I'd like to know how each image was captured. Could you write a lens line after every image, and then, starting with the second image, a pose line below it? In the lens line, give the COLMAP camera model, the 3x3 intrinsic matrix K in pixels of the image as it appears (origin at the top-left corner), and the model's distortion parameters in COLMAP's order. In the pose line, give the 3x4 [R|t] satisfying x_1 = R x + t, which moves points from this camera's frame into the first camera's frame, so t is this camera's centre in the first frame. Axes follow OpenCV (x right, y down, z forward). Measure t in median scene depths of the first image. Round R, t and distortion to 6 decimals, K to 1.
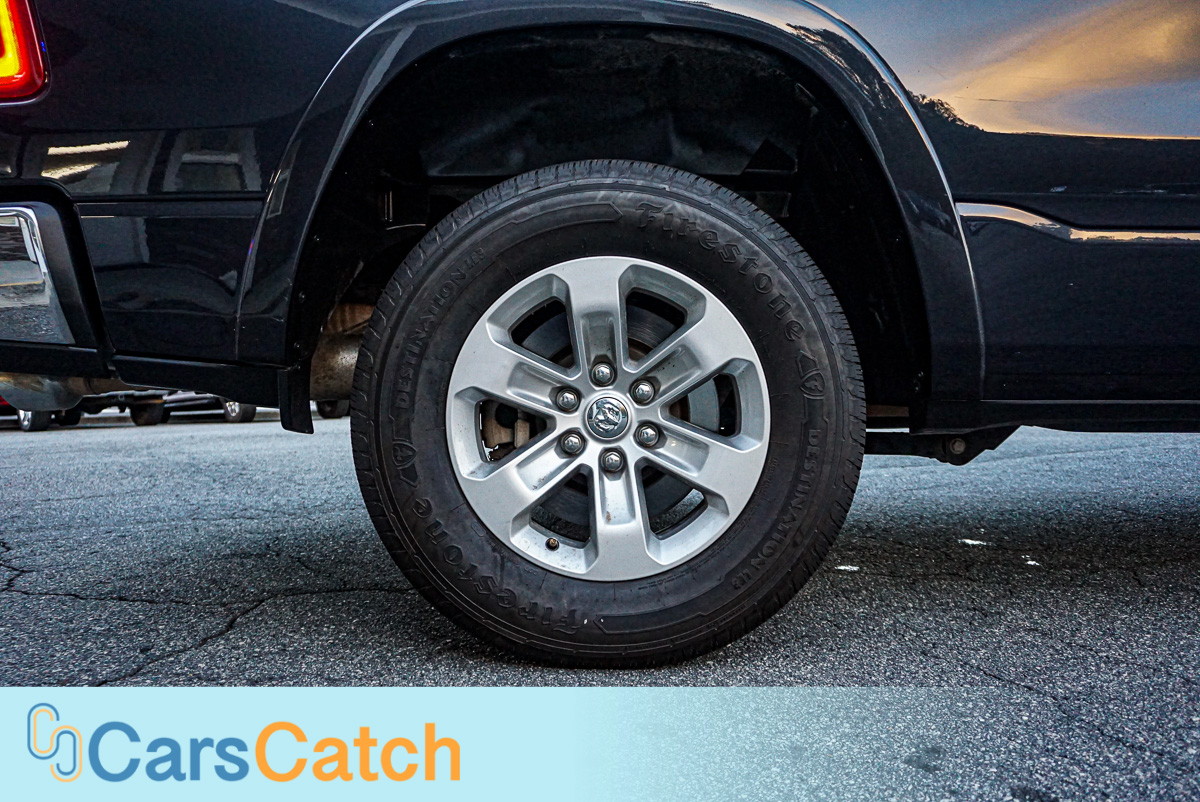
lens RADIAL K [[932.1, 0, 606.0], [0, 932.1, 395.8], [0, 0, 1]] dist [-0.064696, -0.005878]
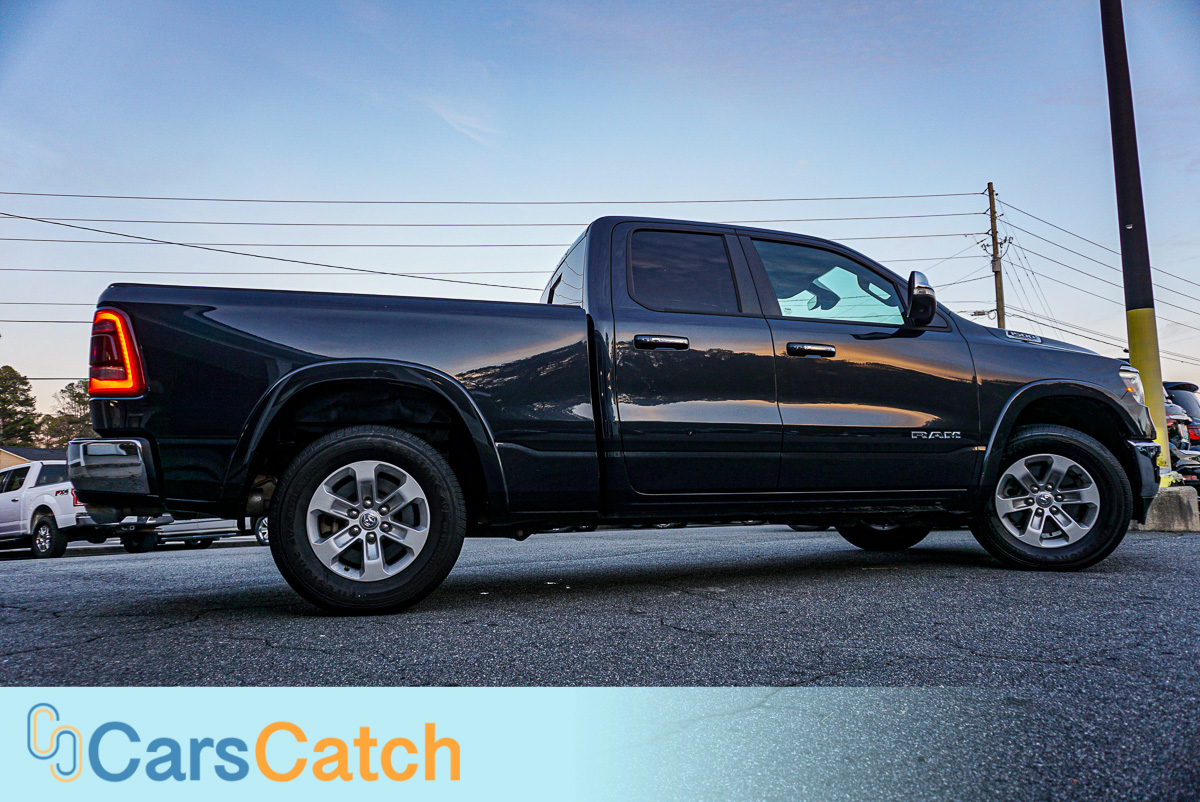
lens RADIAL K [[807.1, 0, 601.4], [0, 807.1, 402.6], [0, 0, 1]] dist [-0.036715, 0.021218]
pose [[0.965363, 0.020378, 0.260114, 0.037736], [0.019311, 0.988630, -0.149124, 0.046786], [-0.260195, 0.148982, 0.953993, -1.437713]]
